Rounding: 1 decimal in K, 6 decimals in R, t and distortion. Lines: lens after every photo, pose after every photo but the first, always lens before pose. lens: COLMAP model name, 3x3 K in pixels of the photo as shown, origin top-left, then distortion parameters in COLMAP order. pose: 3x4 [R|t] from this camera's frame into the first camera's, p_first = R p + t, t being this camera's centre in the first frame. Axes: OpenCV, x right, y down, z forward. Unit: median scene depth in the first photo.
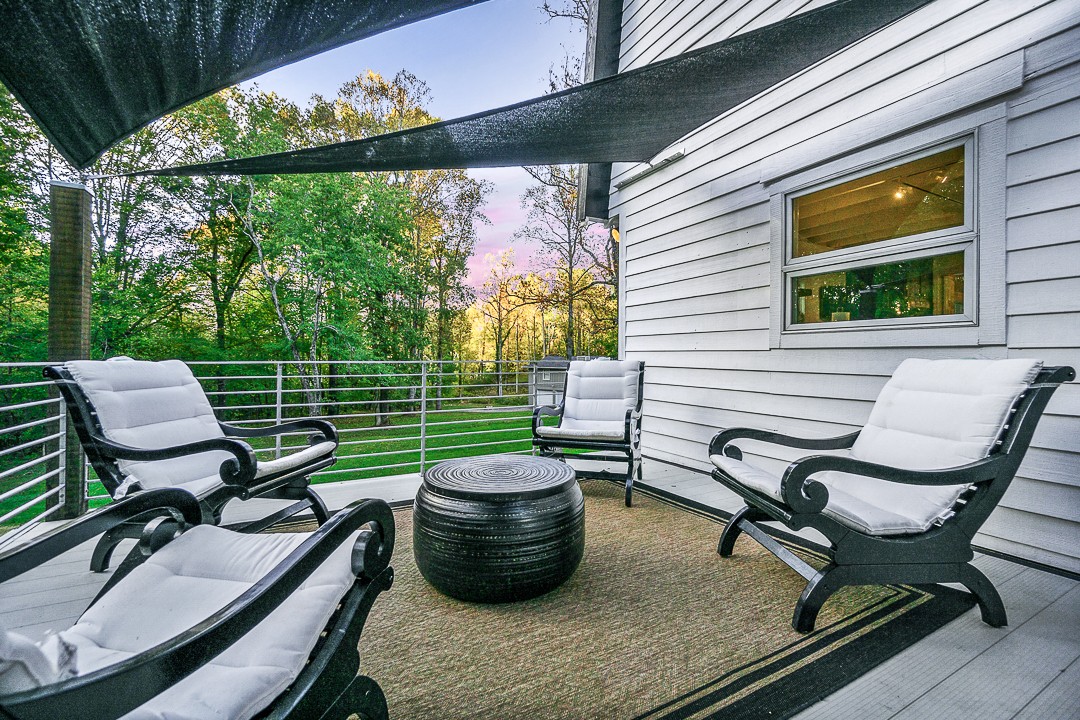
lens RADIAL K [[468.1, 0, 542.8], [0, 468.1, 358.7], [0, 0, 1]] dist [0.002914, 0.000010]
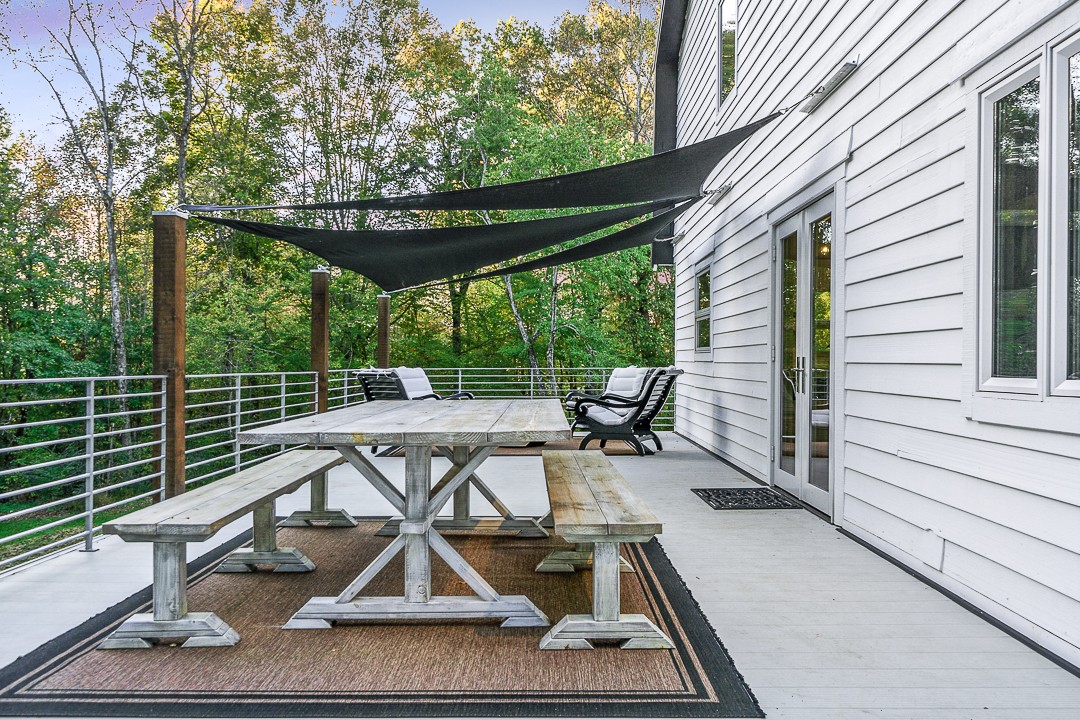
lens RADIAL K [[823.0, 0, 543.8], [0, 823.0, 359.9], [0, 0, 1]] dist [0.006517, 0.006972]
pose [[0.876676, -0.005109, -0.481053, 0.132092], [0.002004, 0.999974, -0.006968, -0.000449], [0.481076, 0.005144, 0.876664, -0.175153]]
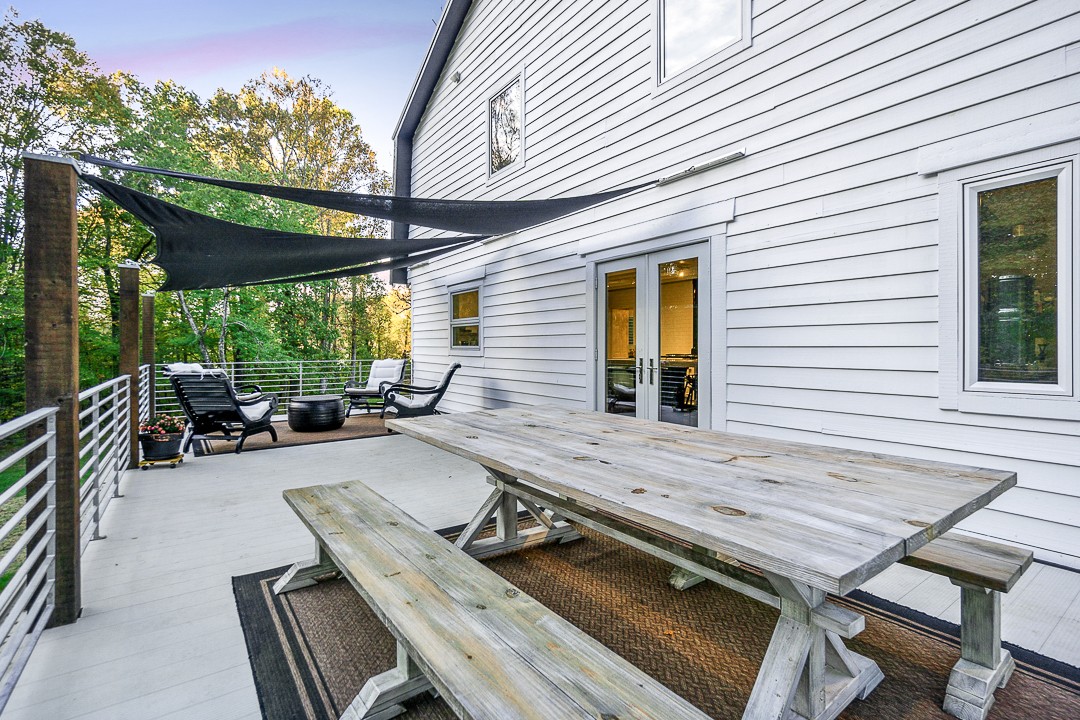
lens RADIAL K [[499.1, 0, 529.0], [0, 499.1, 351.0], [0, 0, 1]] dist [0.001561, 0.000967]
pose [[0.993842, -0.009800, 0.110370, 0.054613], [0.009079, 0.999934, 0.007037, -0.005076], [-0.110431, -0.005991, 0.993866, -0.144298]]
